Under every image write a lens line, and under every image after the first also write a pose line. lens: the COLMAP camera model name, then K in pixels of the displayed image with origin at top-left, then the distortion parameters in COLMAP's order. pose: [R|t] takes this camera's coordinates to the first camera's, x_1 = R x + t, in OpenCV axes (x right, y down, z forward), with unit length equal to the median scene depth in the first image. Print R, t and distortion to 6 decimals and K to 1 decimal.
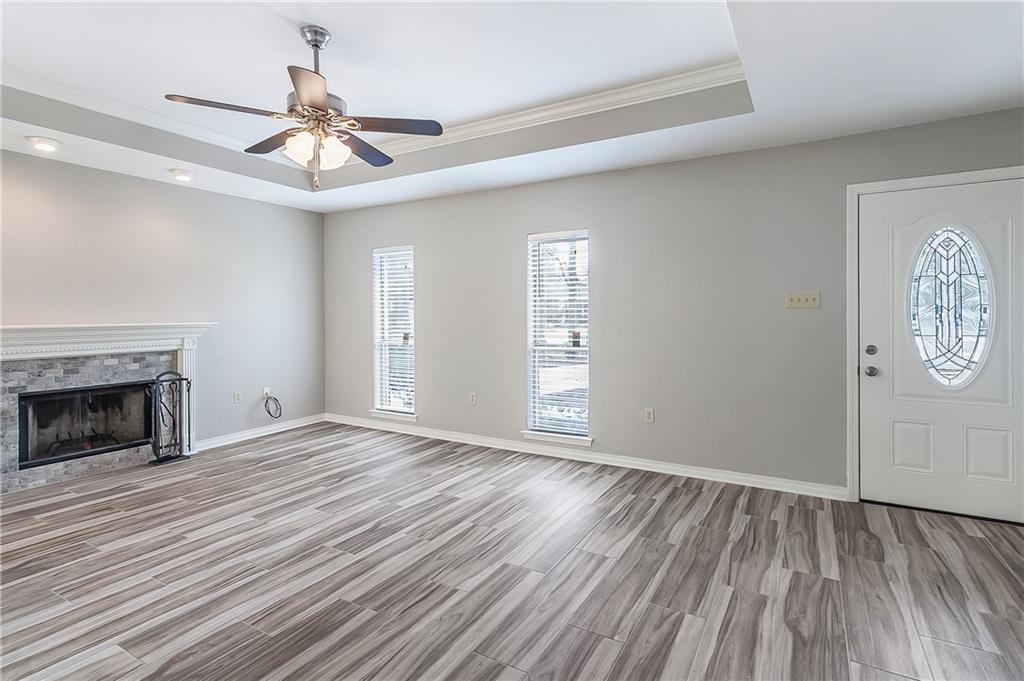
lens RADIAL K [[511.9, 0, 512.2], [0, 511.9, 318.7], [0, 0, 1]] dist [0.001246, 0.000599]
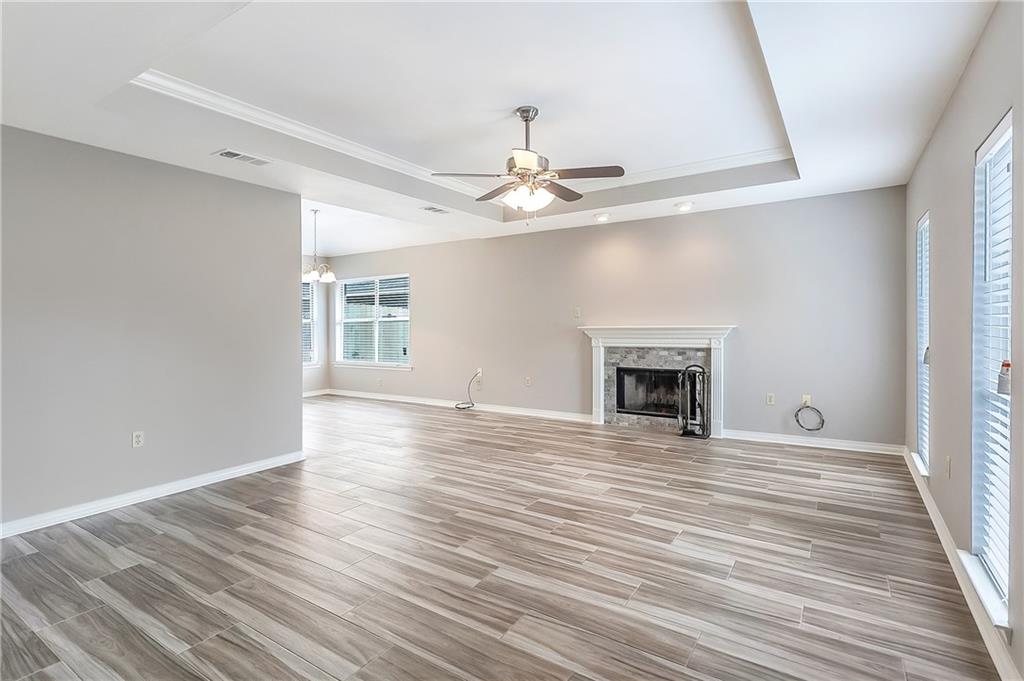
lens RADIAL K [[497.7, 0, 512.1], [0, 497.7, 325.4], [0, 0, 1]] dist [-0.002248, -0.000110]
pose [[-0.055392, 0.010814, -0.998406, 0.668200], [0.001882, 0.999941, 0.010726, -0.007209], [0.998463, -0.001285, -0.055409, 0.751436]]
